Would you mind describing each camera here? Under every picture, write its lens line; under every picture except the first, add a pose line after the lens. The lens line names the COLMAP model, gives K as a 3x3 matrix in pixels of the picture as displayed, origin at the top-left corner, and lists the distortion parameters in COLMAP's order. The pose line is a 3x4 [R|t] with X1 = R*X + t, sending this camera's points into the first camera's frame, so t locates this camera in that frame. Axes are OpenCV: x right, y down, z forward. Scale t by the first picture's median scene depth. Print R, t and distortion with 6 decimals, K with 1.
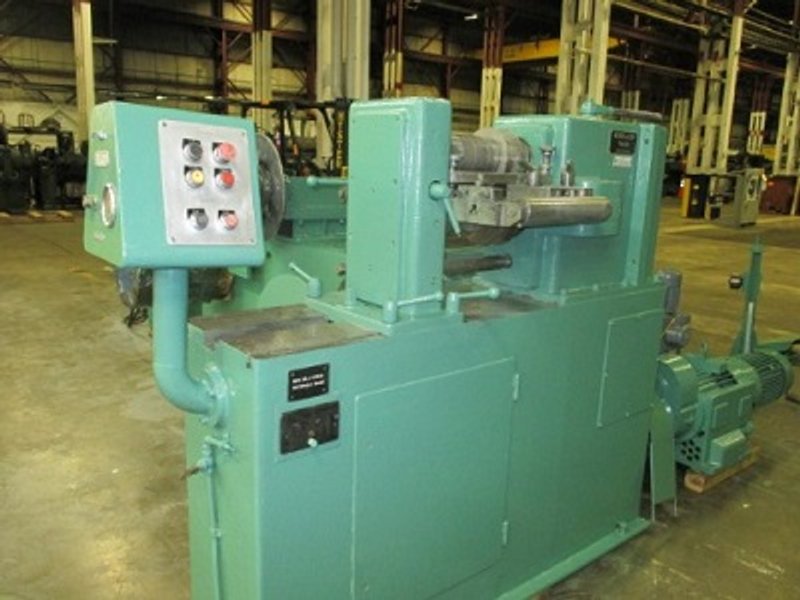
lens RADIAL K [[673.4, 0, 400.0], [0, 673.4, 300.0], [0, 0, 1]] dist [-0.013702, -0.005410]
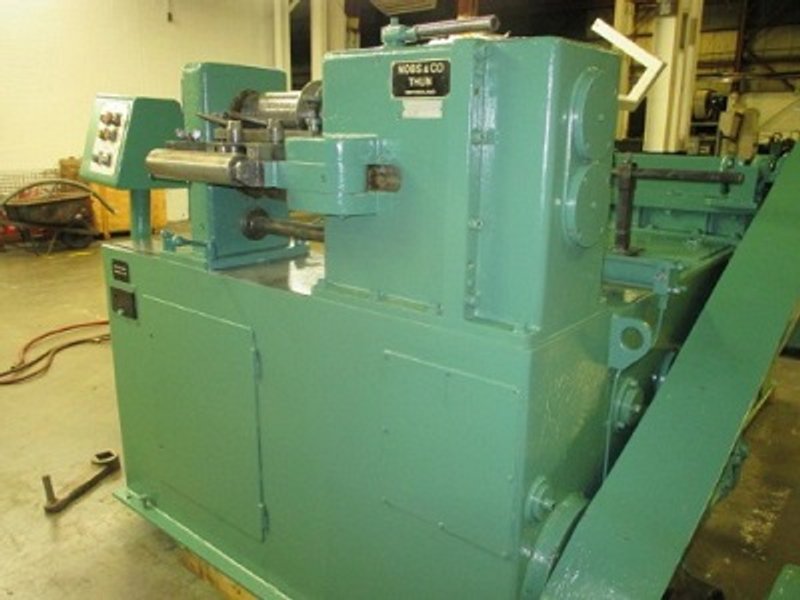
lens RADIAL K [[673.4, 0, 400.0], [0, 673.4, 300.0], [0, 0, 1]] dist [-0.013702, -0.005410]
pose [[0.142235, 0.200565, -0.969300, 0.479203], [-0.210621, 0.962963, 0.168347, -0.067822], [0.967165, 0.180210, 0.179210, 0.445688]]
